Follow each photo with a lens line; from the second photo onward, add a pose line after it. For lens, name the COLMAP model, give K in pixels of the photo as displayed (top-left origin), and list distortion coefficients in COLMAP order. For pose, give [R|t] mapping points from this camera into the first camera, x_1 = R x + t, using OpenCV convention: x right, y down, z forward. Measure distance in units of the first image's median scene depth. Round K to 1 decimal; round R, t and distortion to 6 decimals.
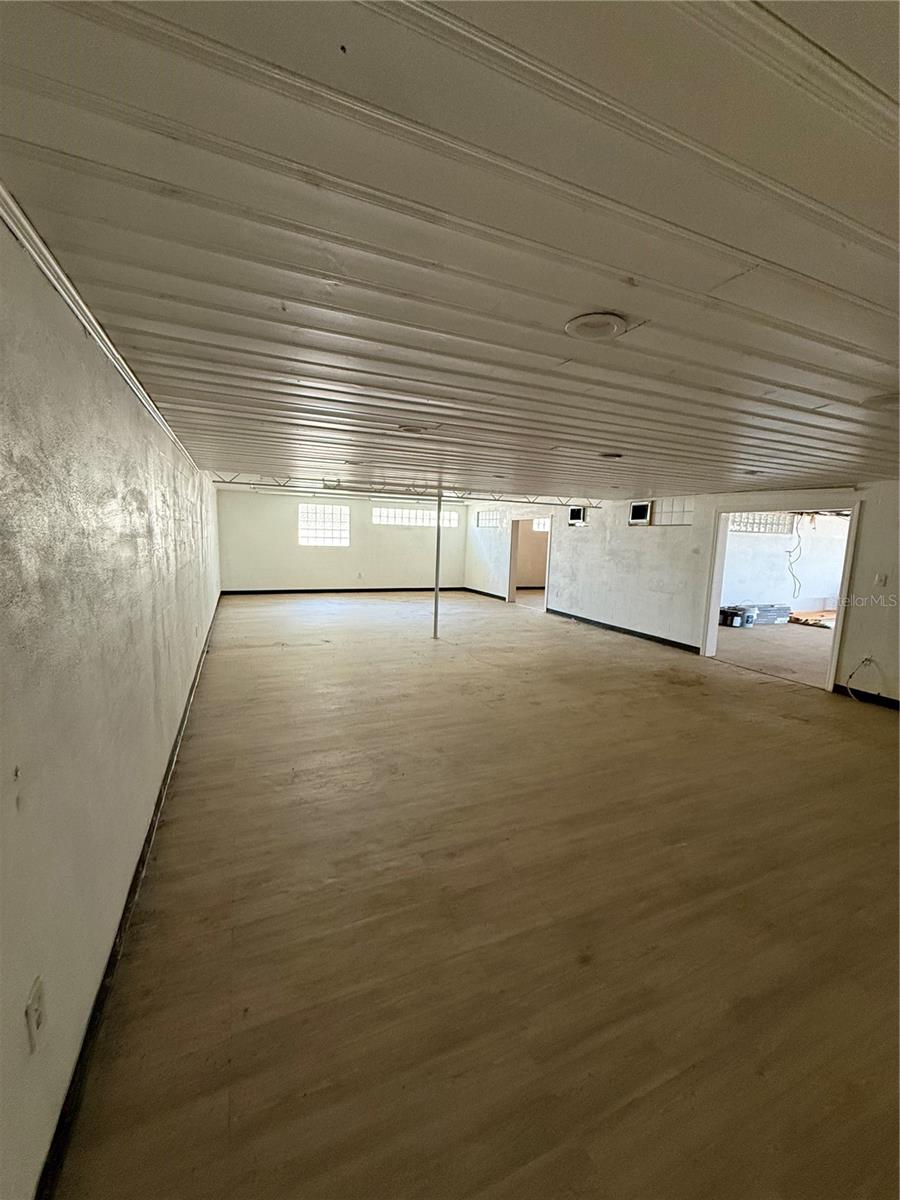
lens RADIAL K [[477.8, 0, 447.8], [0, 477.8, 598.9], [0, 0, 1]] dist [-0.000164, -0.000063]
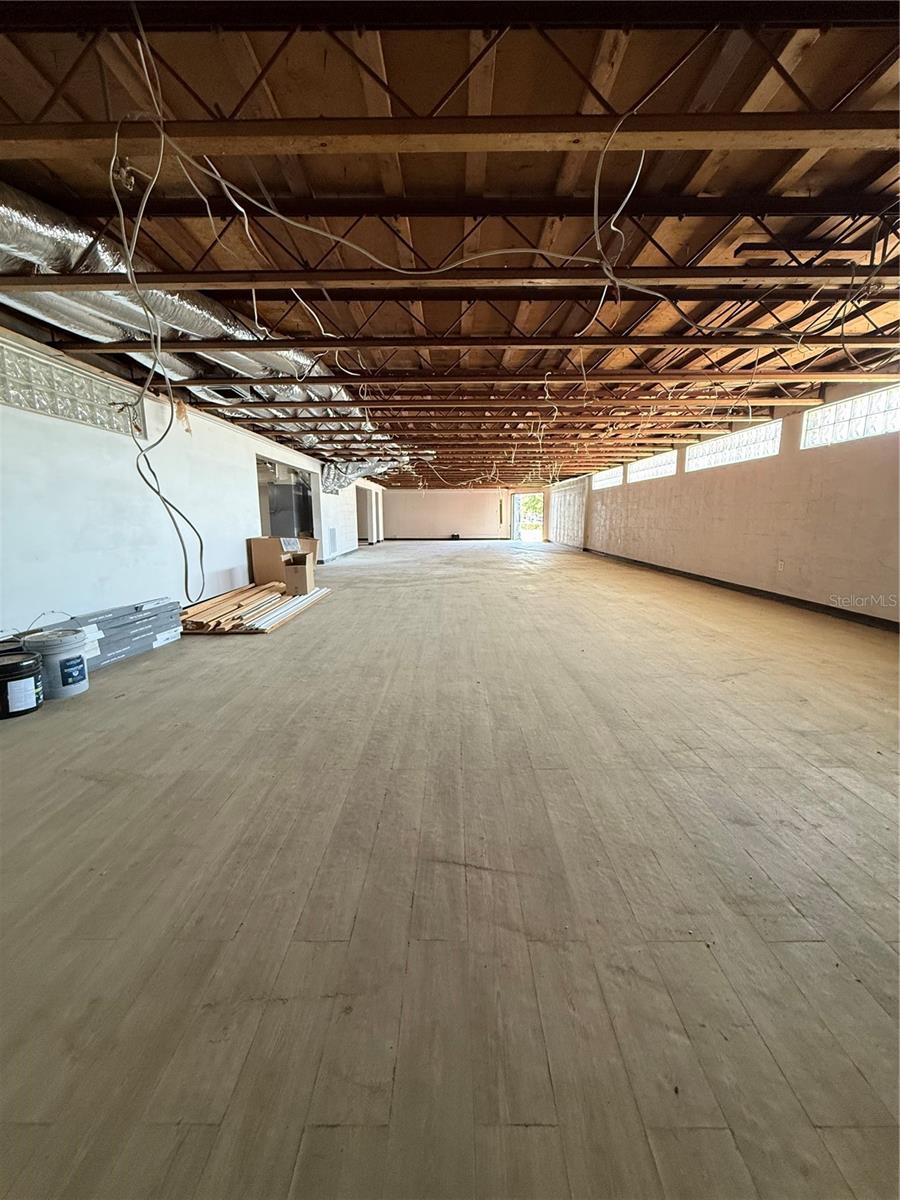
lens RADIAL K [[477.8, 0, 448.7], [0, 477.8, 602.0], [0, 0, 1]] dist [-0.000164, -0.000063]
pose [[0.405453, -0.194634, 0.893155, 0.435842], [0.145665, 0.978341, 0.147072, -0.011445], [-0.902435, 0.070471, 0.425023, 0.604186]]
